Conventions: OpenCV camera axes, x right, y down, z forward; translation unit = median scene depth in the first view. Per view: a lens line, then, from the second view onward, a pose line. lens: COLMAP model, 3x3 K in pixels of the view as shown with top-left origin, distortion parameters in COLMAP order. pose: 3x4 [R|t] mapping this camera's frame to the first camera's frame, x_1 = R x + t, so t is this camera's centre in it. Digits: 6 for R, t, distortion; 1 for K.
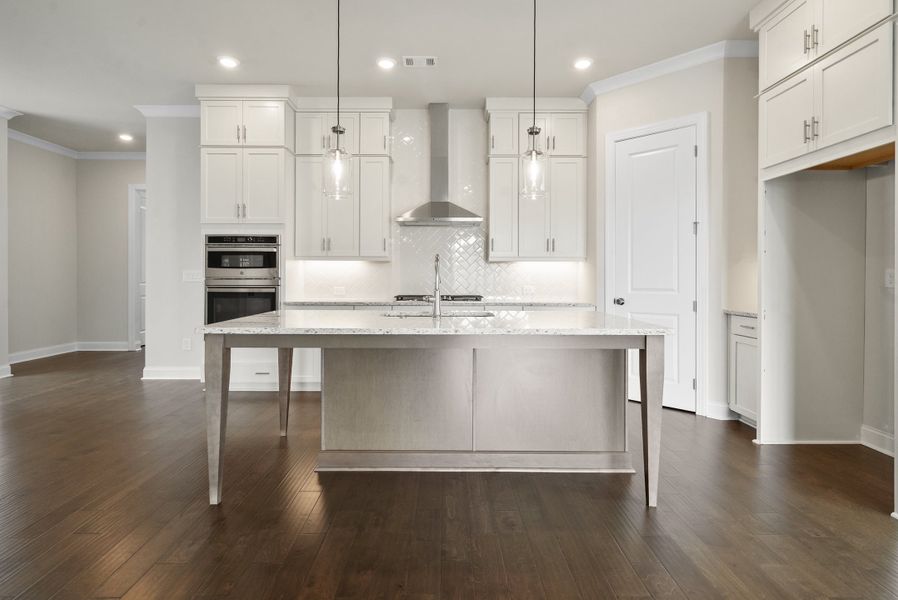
lens RADIAL K [[421.8, 0, 447.8], [0, 421.8, 285.5], [0, 0, 1]] dist [0.002105, 0.000268]
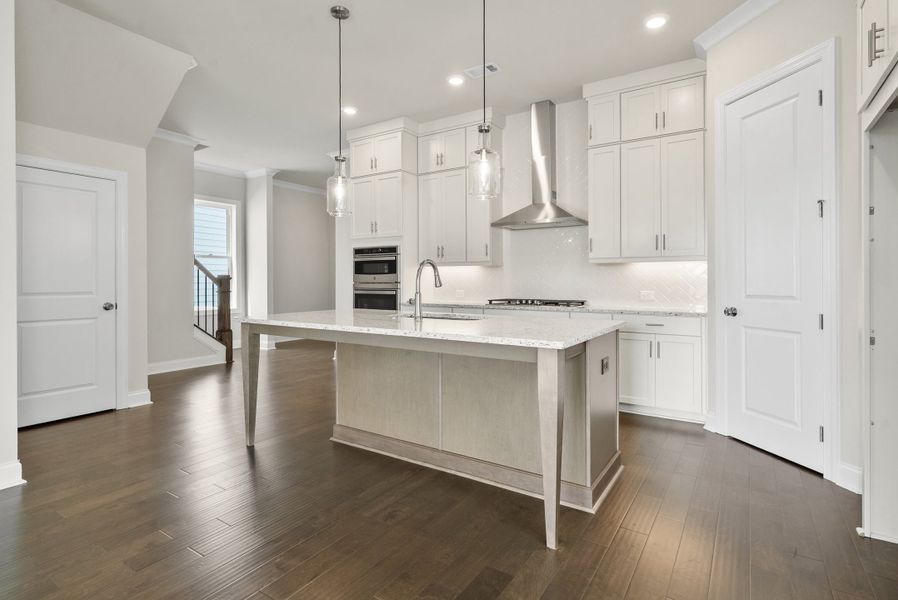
lens RADIAL K [[419.3, 0, 449.5], [0, 419.3, 290.5], [0, 0, 1]] dist [-0.001610, 0.000526]
pose [[0.856237, 0.008039, -0.516521, 0.326541], [-0.007191, 0.999968, 0.003642, -0.000124], [0.516534, 0.000596, 0.856267, 0.073708]]
